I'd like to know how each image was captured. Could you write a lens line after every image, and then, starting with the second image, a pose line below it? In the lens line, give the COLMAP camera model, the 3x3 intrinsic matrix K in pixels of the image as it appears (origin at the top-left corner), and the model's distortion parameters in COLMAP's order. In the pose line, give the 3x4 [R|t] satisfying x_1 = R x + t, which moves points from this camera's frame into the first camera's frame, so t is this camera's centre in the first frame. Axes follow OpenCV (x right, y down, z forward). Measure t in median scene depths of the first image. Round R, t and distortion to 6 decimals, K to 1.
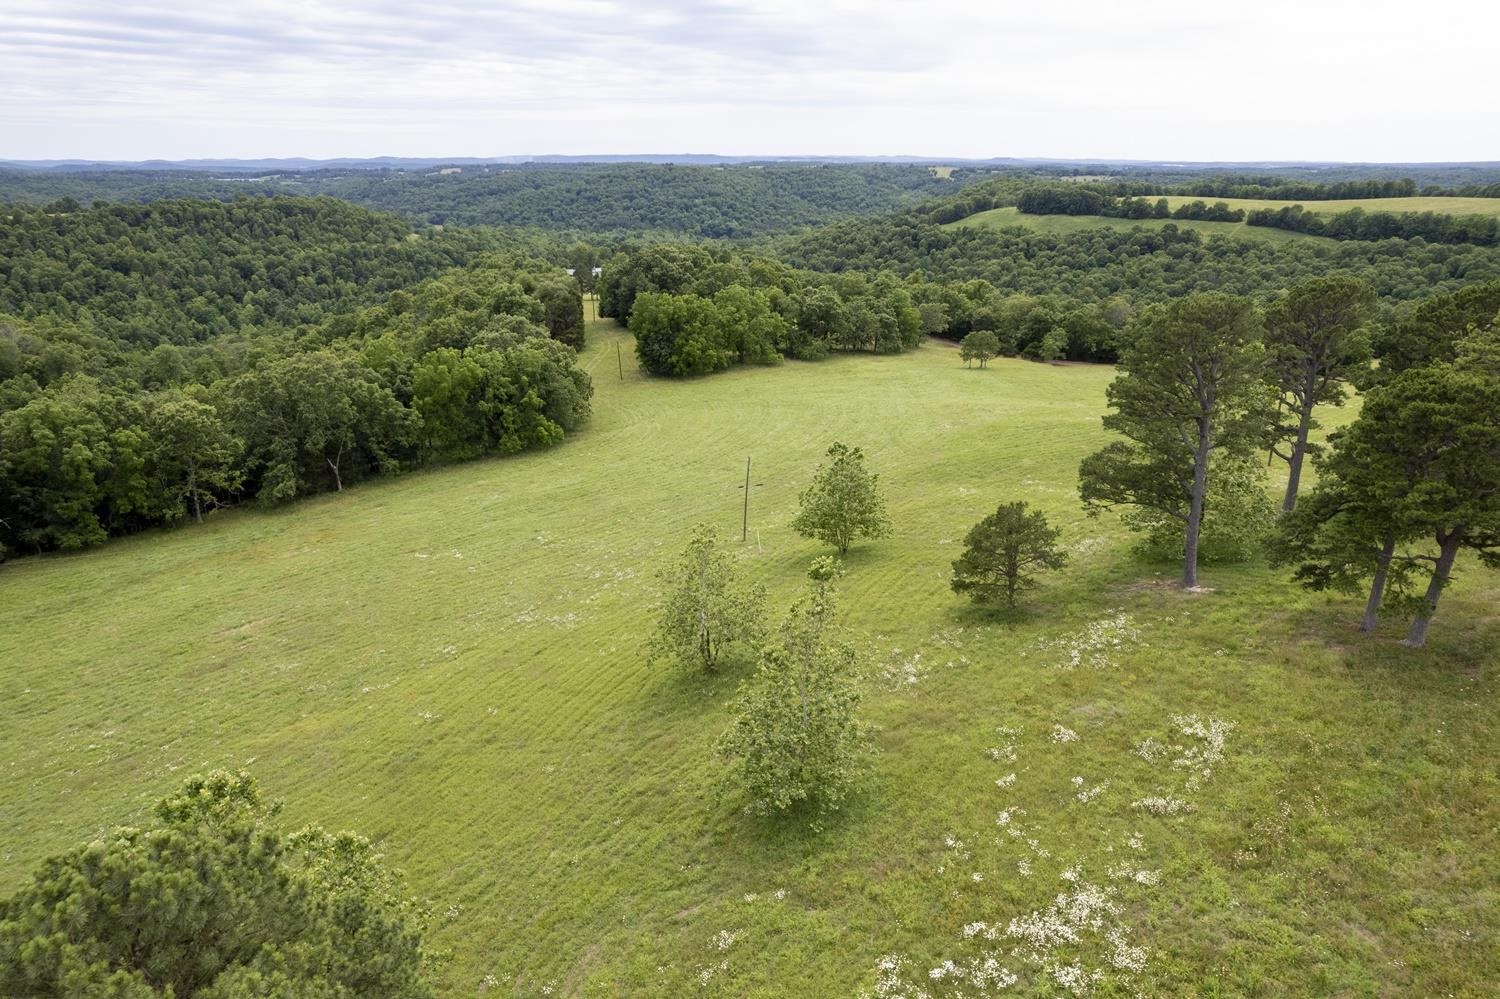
lens RADIAL K [[959.1, 0, 759.1], [0, 959.1, 507.0], [0, 0, 1]] dist [-0.072635, 0.063207]
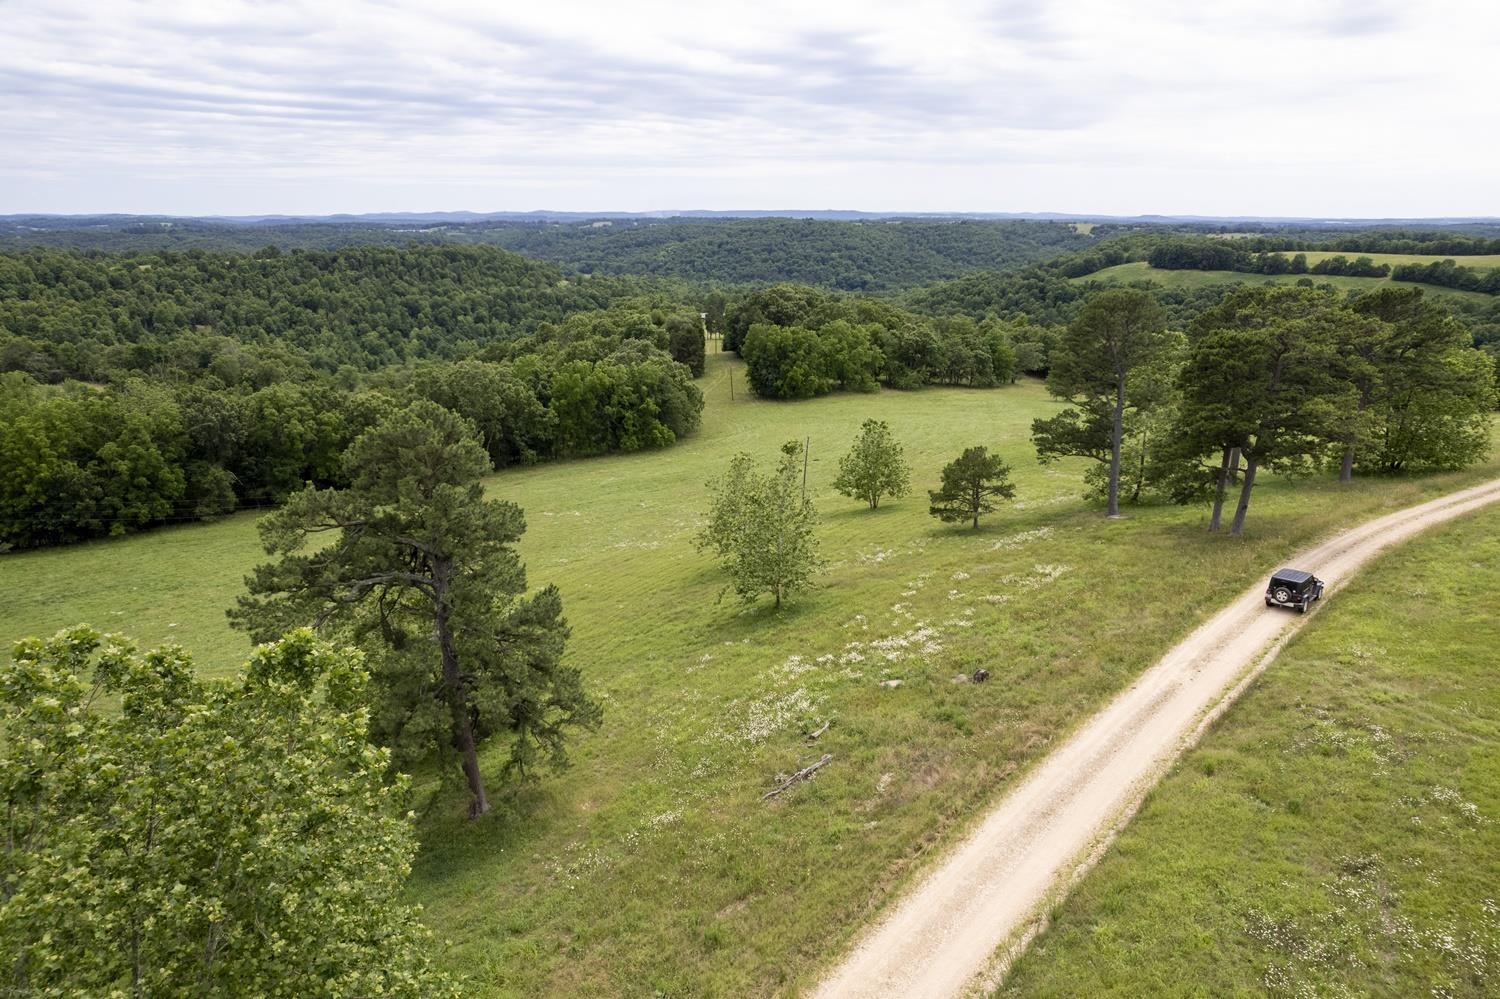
lens RADIAL K [[959.1, 0, 758.4], [0, 959.1, 504.0], [0, 0, 1]] dist [-0.072635, 0.063207]
pose [[0.989938, 0.042362, -0.135009, 0.014301], [-0.049896, 0.997352, -0.052914, 0.015324], [0.132410, 0.059118, 0.989430, -0.033688]]
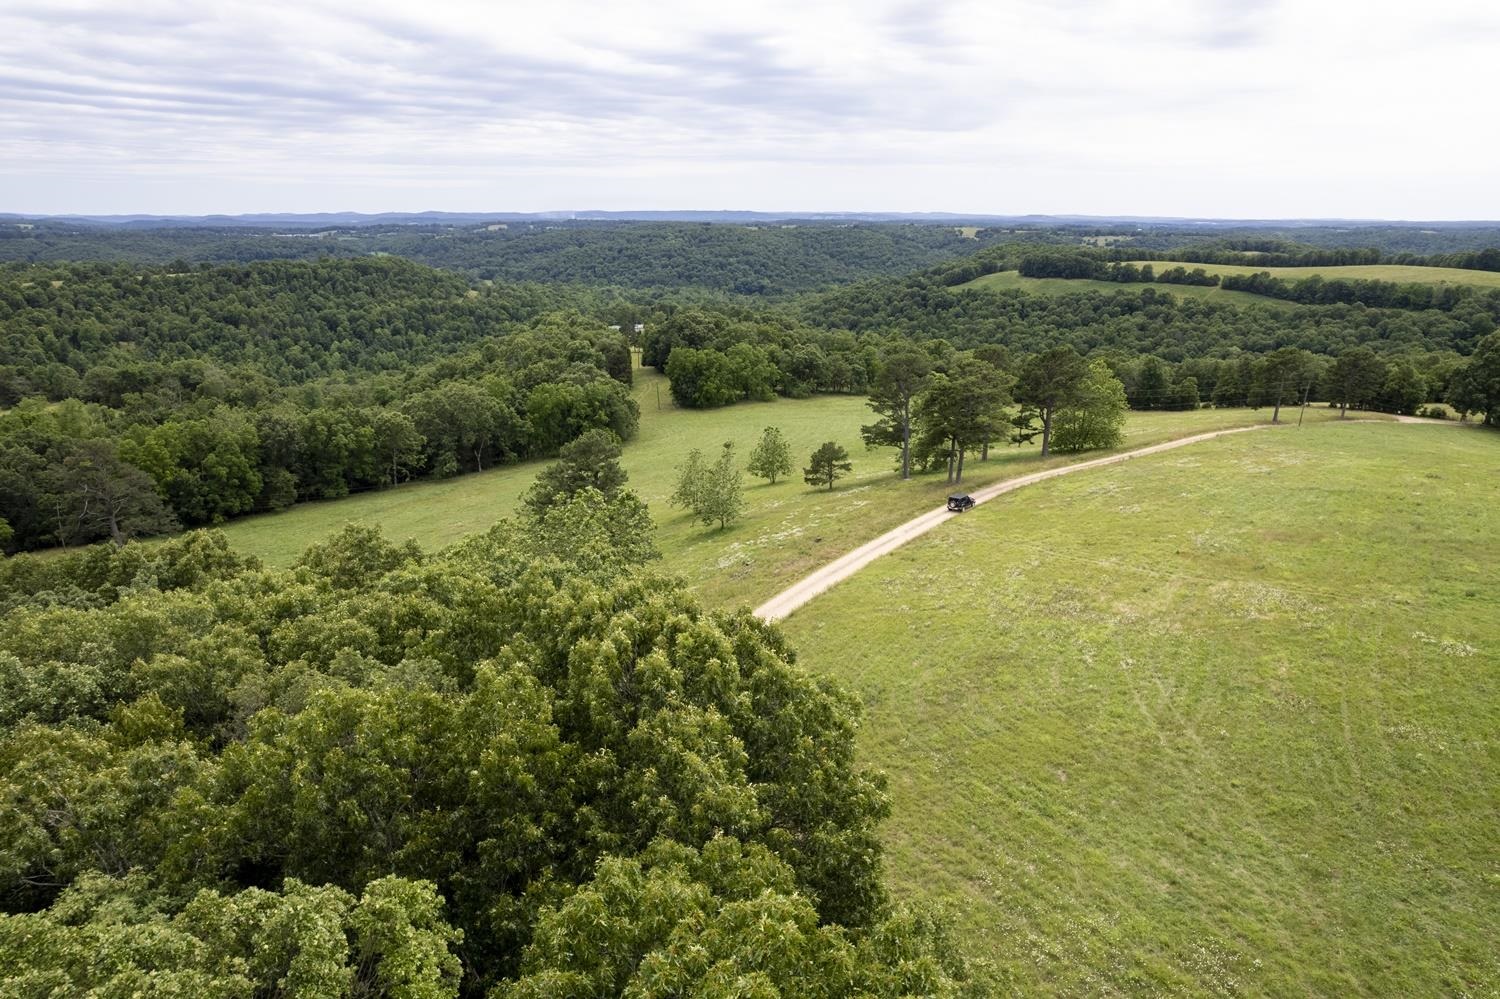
lens RADIAL K [[959.1, 0, 757.2], [0, 959.1, 506.5], [0, 0, 1]] dist [-0.072635, 0.063207]
pose [[0.999250, 0.013597, -0.036243, 0.017027], [-0.015529, 0.998443, -0.053573, 0.026616], [0.035459, 0.054096, 0.997906, -0.126070]]
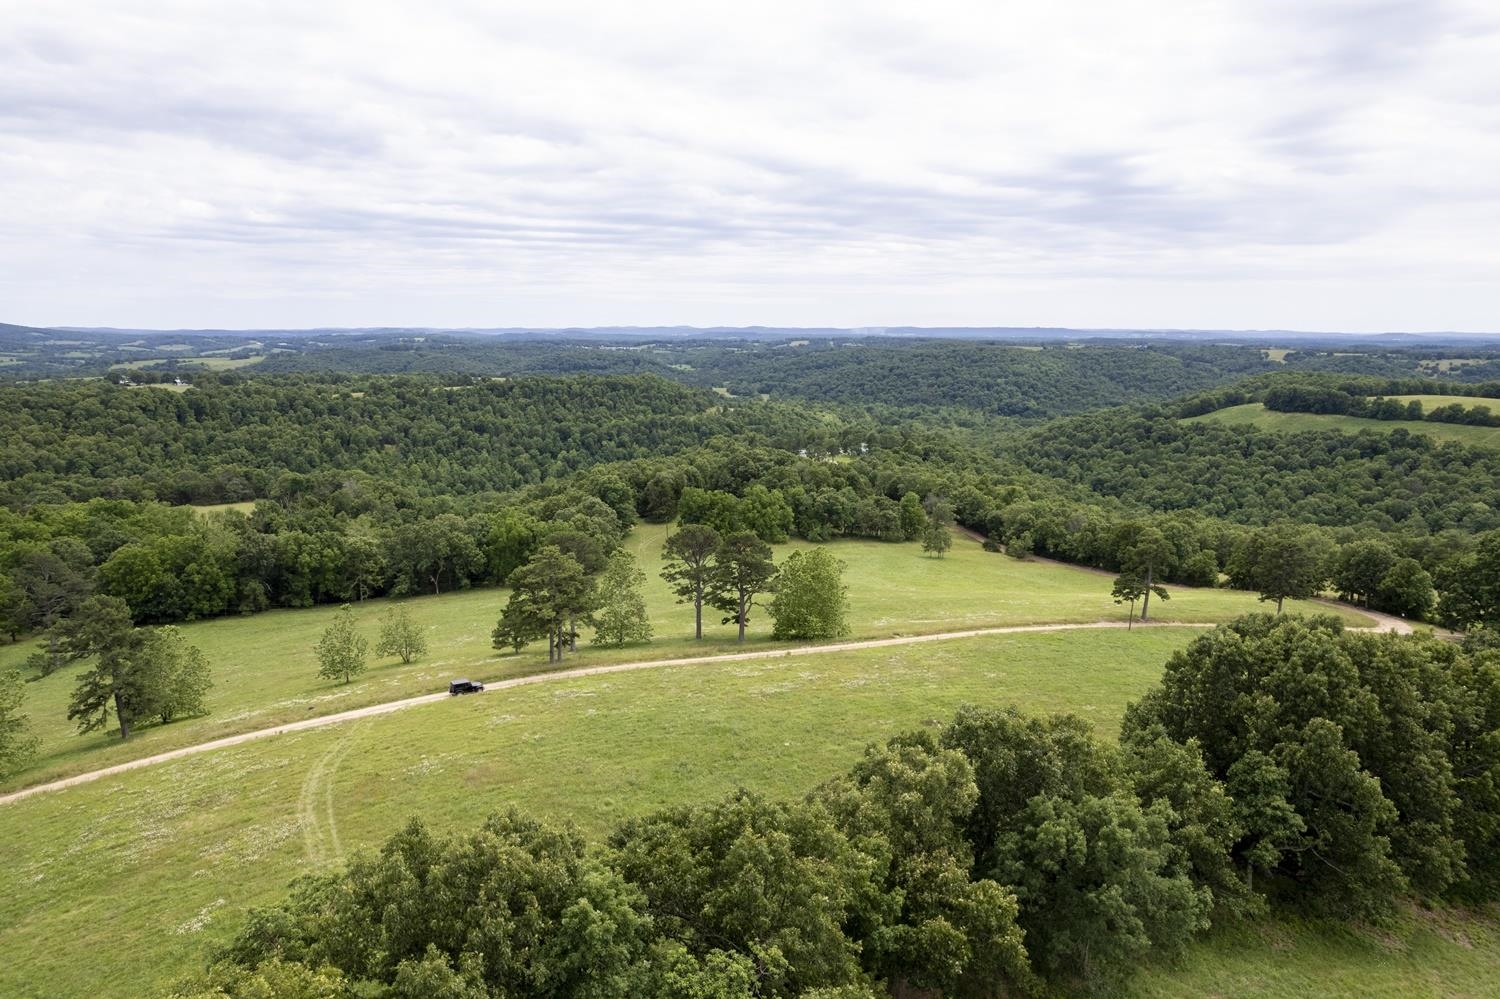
lens RADIAL K [[959.1, 0, 755.5], [0, 959.1, 499.3], [0, 0, 1]] dist [-0.072635, 0.063207]
pose [[0.936117, 0.063370, -0.345931, 0.159764], [-0.122895, 0.980565, -0.152936, 0.001590], [0.329516, 0.185679, 0.925712, -0.105293]]
